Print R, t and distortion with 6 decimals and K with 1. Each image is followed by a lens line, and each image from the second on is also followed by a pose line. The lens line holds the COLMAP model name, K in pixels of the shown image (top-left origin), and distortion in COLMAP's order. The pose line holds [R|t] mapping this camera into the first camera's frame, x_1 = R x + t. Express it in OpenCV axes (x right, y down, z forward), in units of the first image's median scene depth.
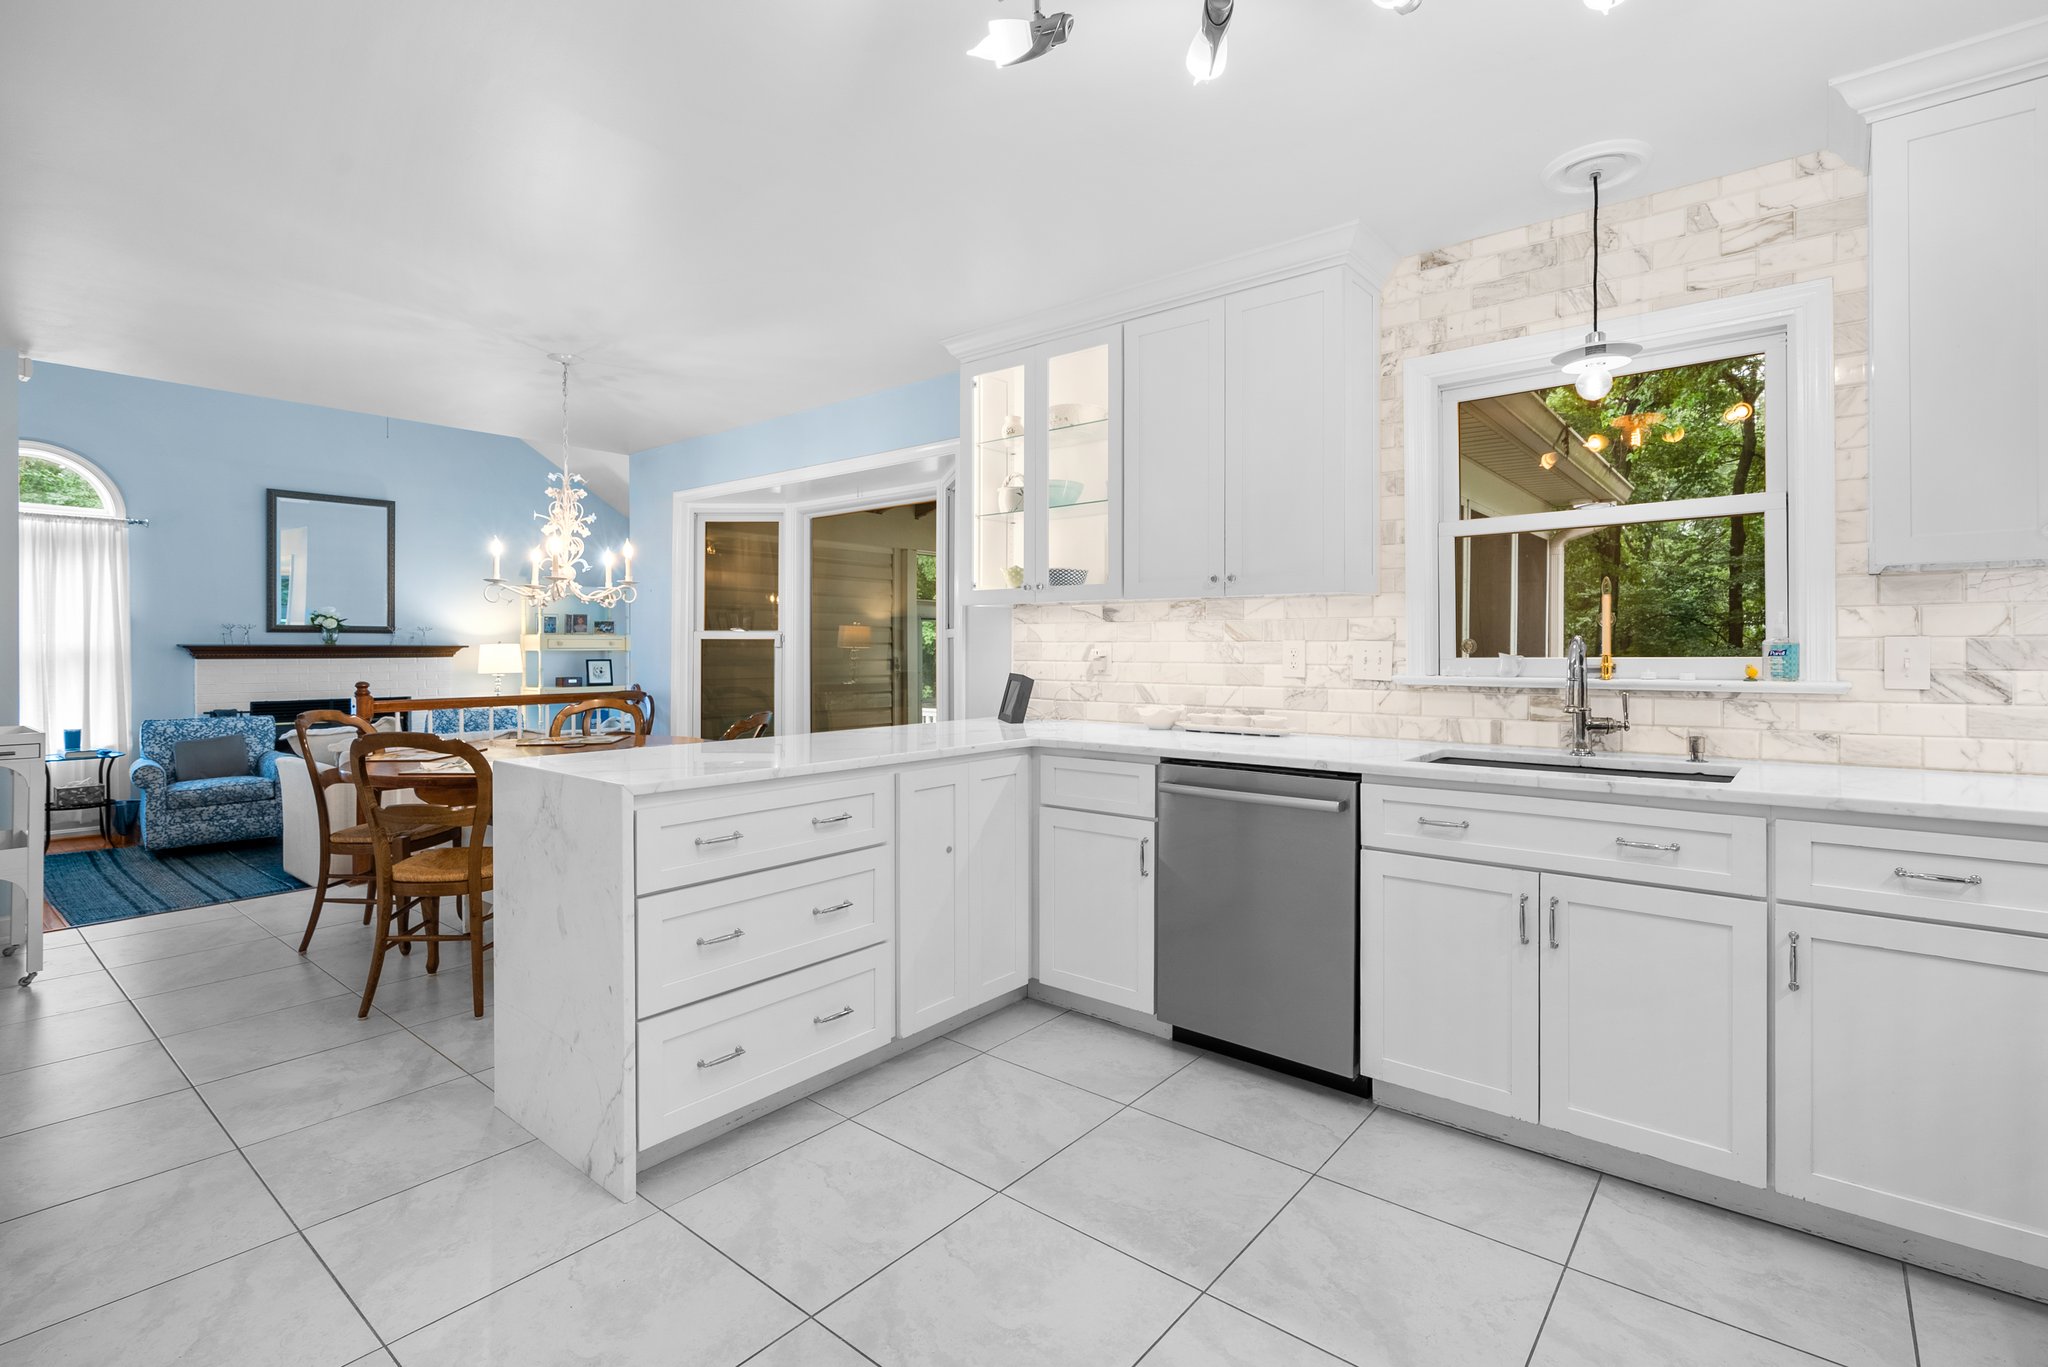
lens RADIAL K [[955.3, 0, 1019.9], [0, 955.3, 645.4], [0, 0, 1]] dist [-0.002647, 0.001926]
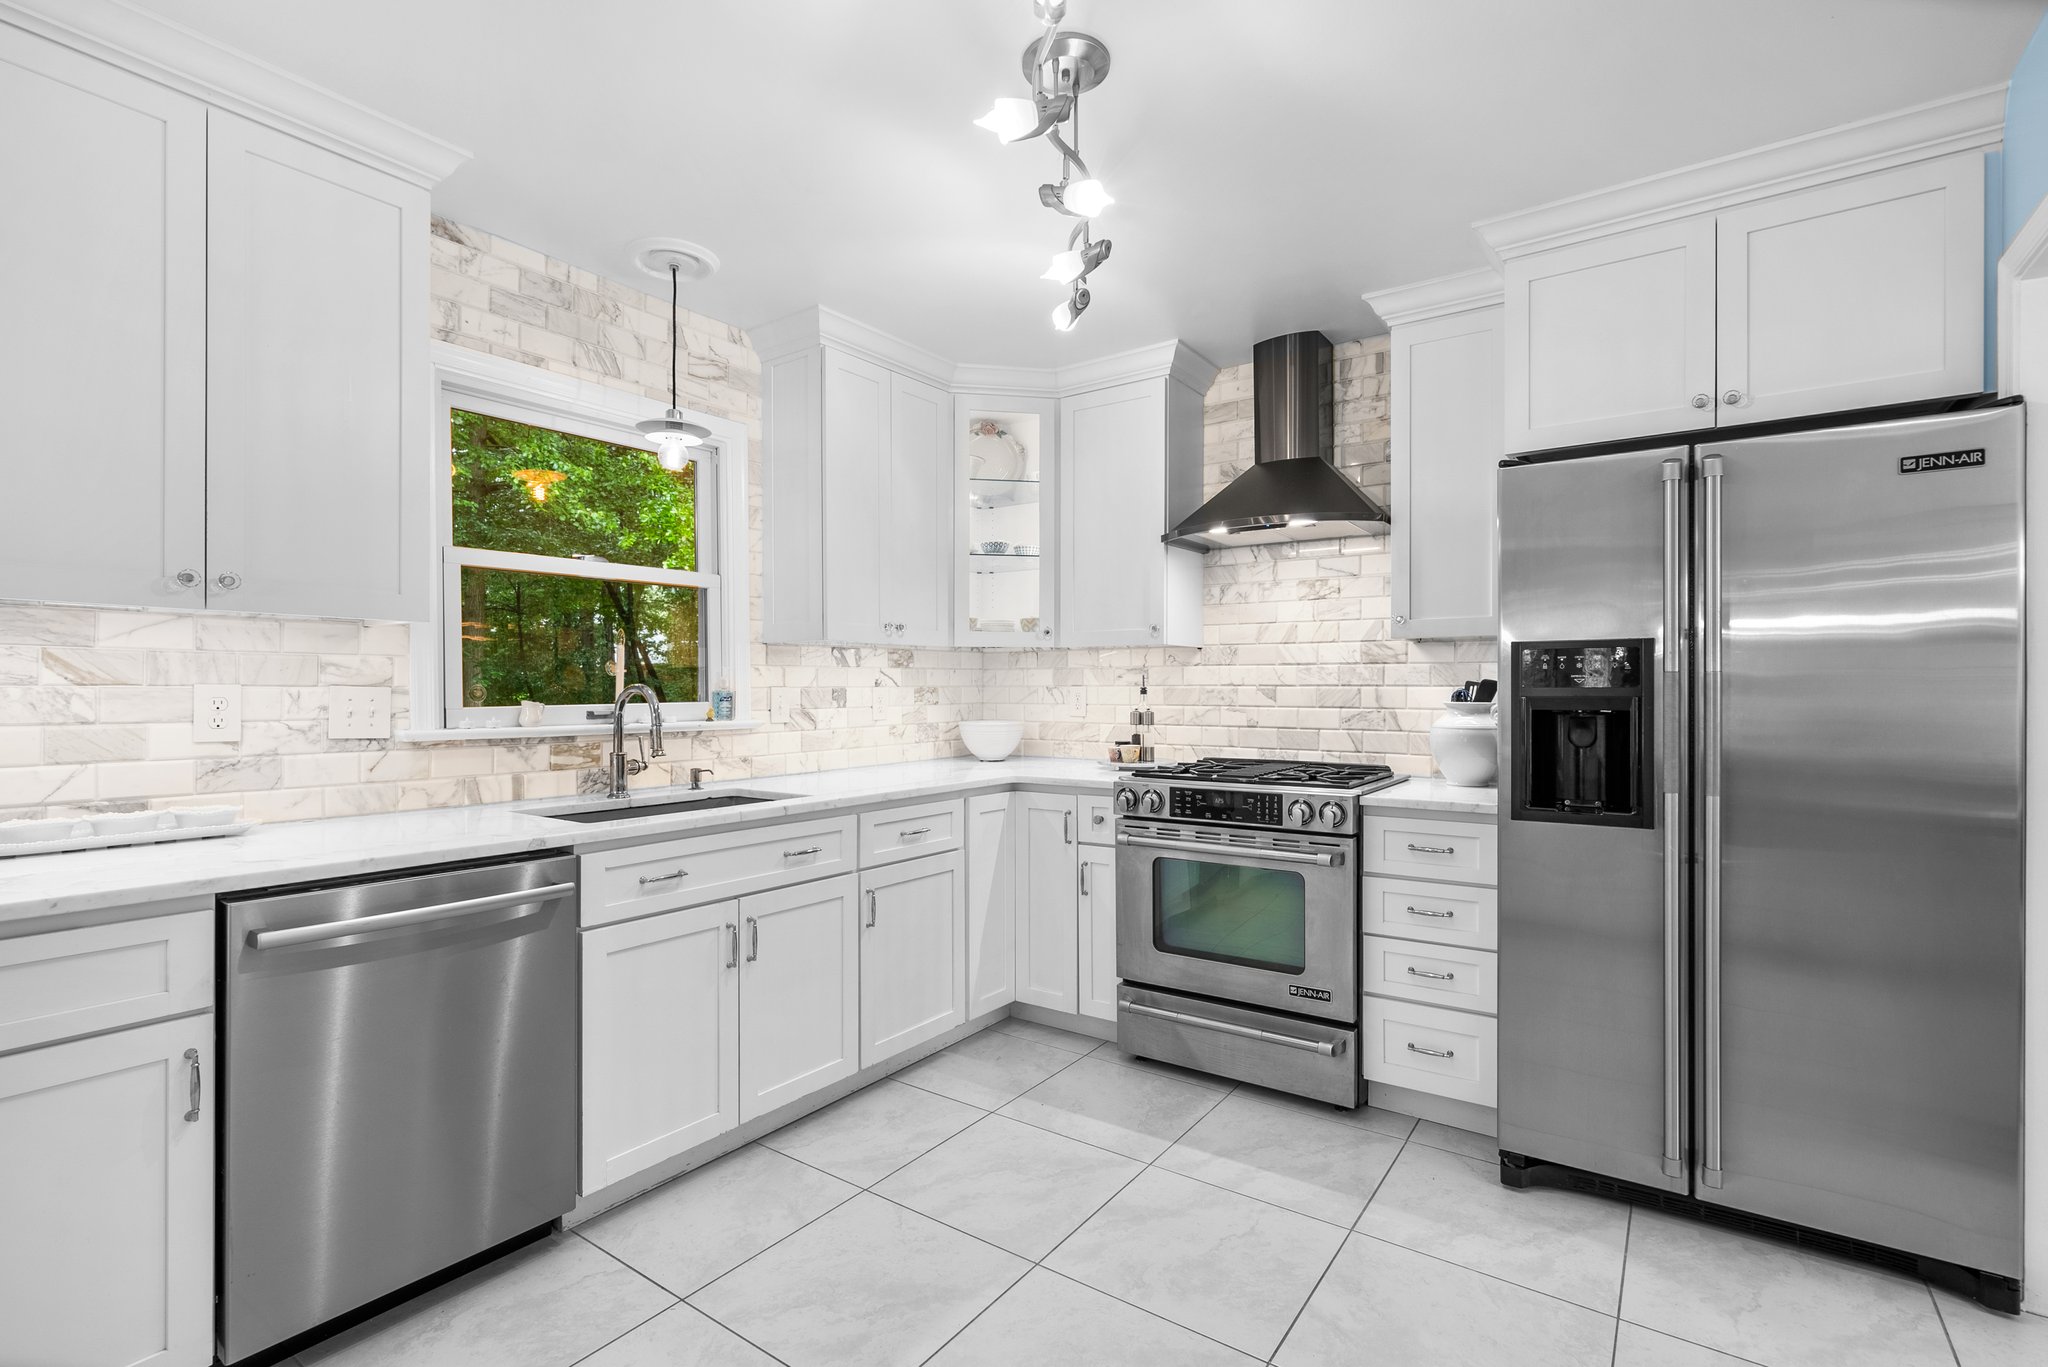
lens RADIAL K [[955.3, 0, 1029.6], [0, 955.3, 690.1], [0, 0, 1]] dist [-0.002647, 0.001926]
pose [[-0.091033, 0.002340, 0.995845, -0.524767], [-0.003332, 0.999991, -0.002654, -0.001994], [-0.995842, -0.003560, -0.091024, 0.678506]]
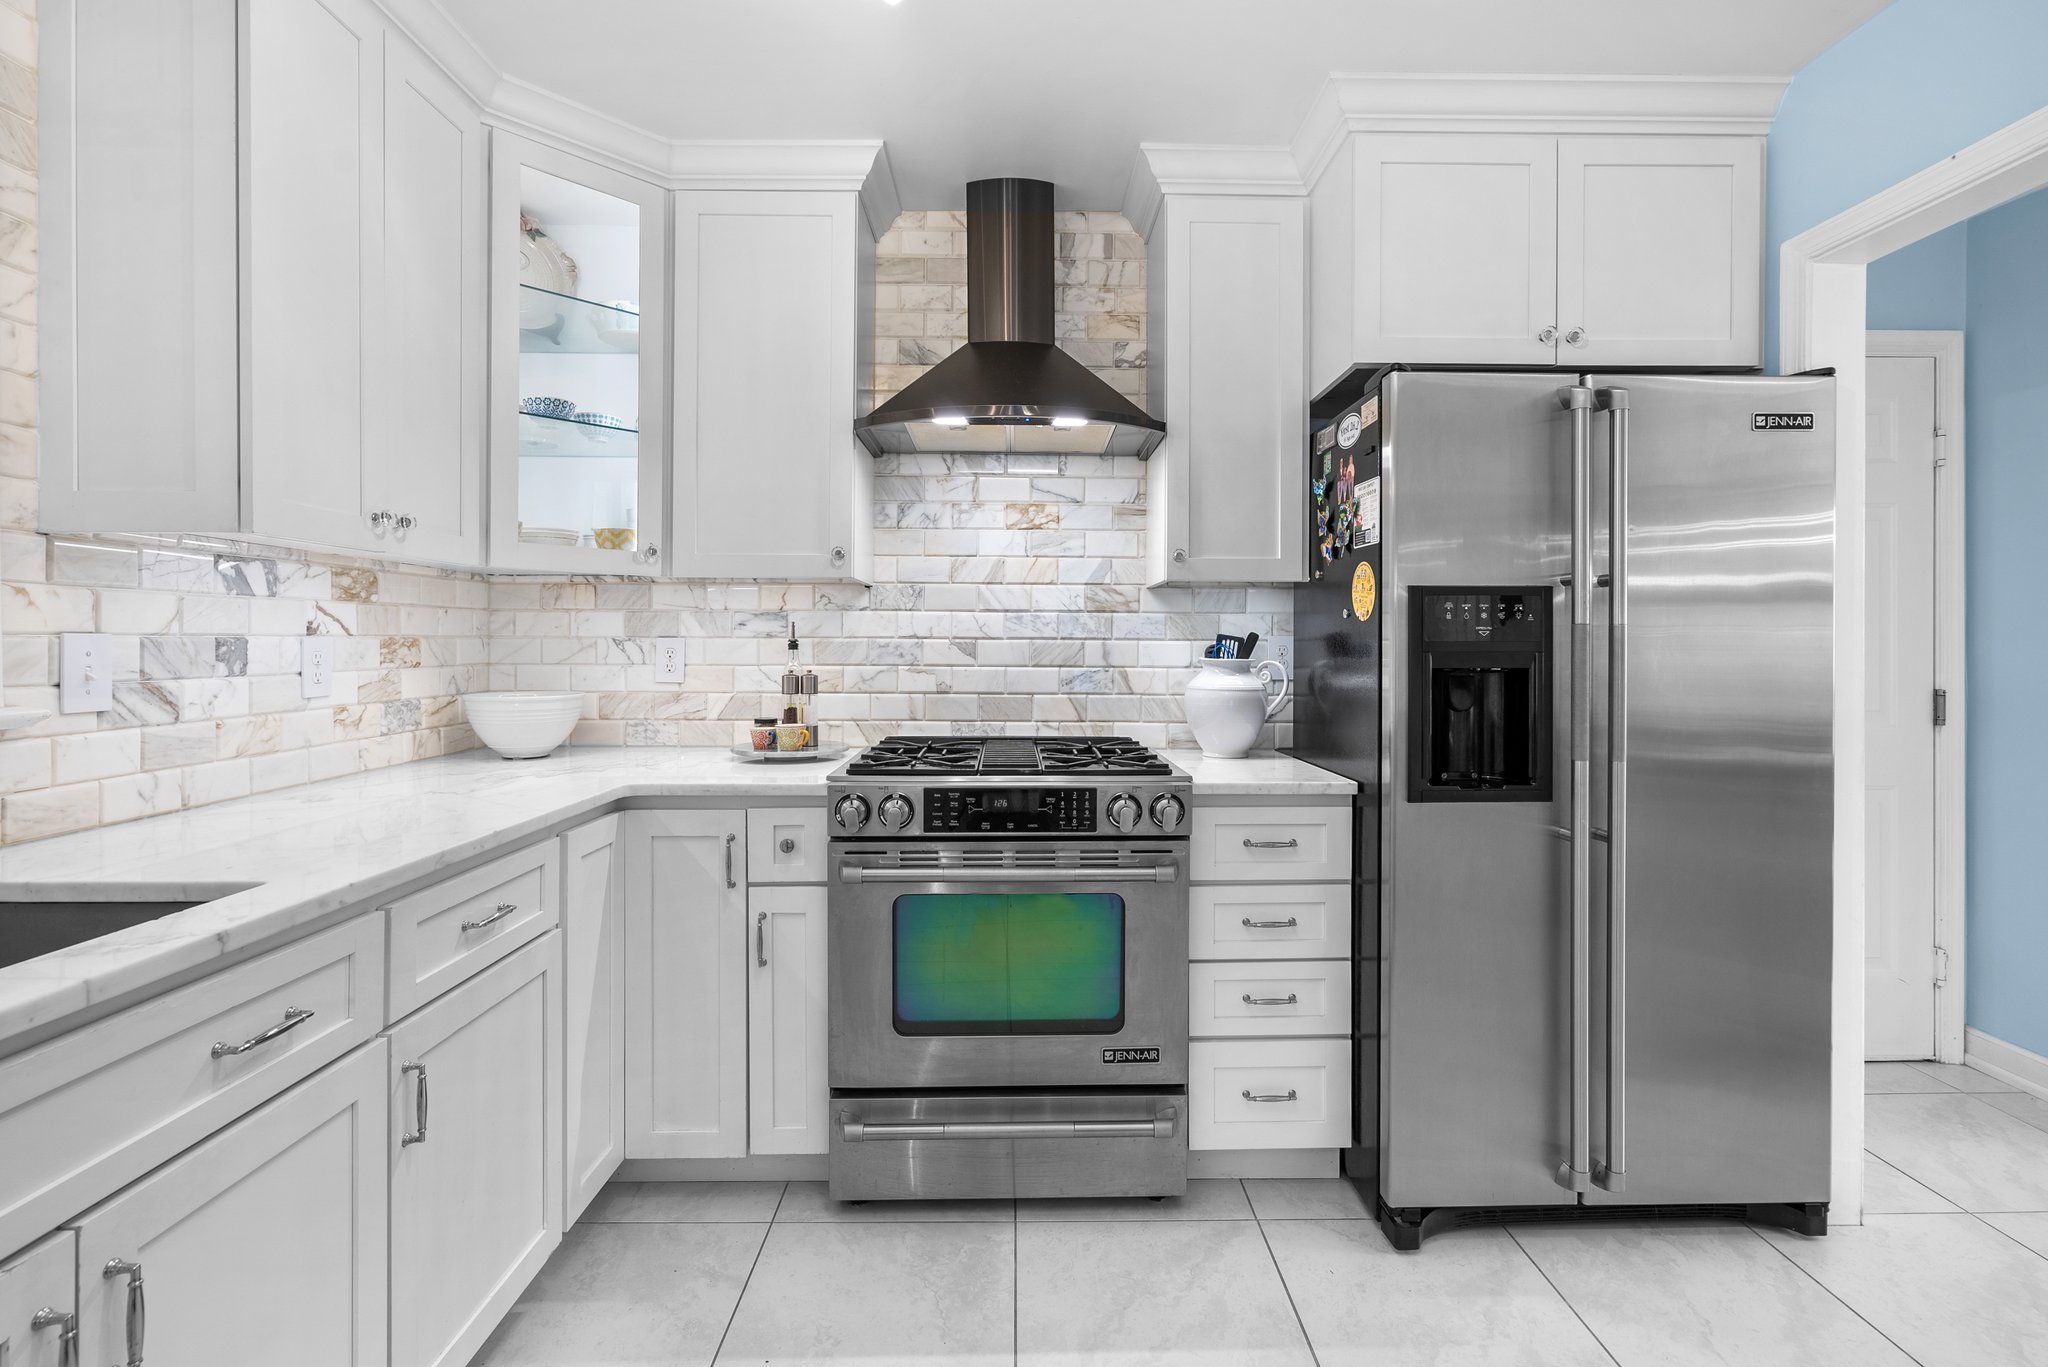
lens RADIAL K [[955.3, 0, 1031.4], [0, 955.3, 645.6], [0, 0, 1]] dist [-0.002647, 0.001926]
pose [[-0.664008, 0.001872, 0.747723, -0.008191], [-0.003694, 0.999976, -0.005784, 0.000649], [-0.747716, -0.006602, -0.663986, 0.859292]]
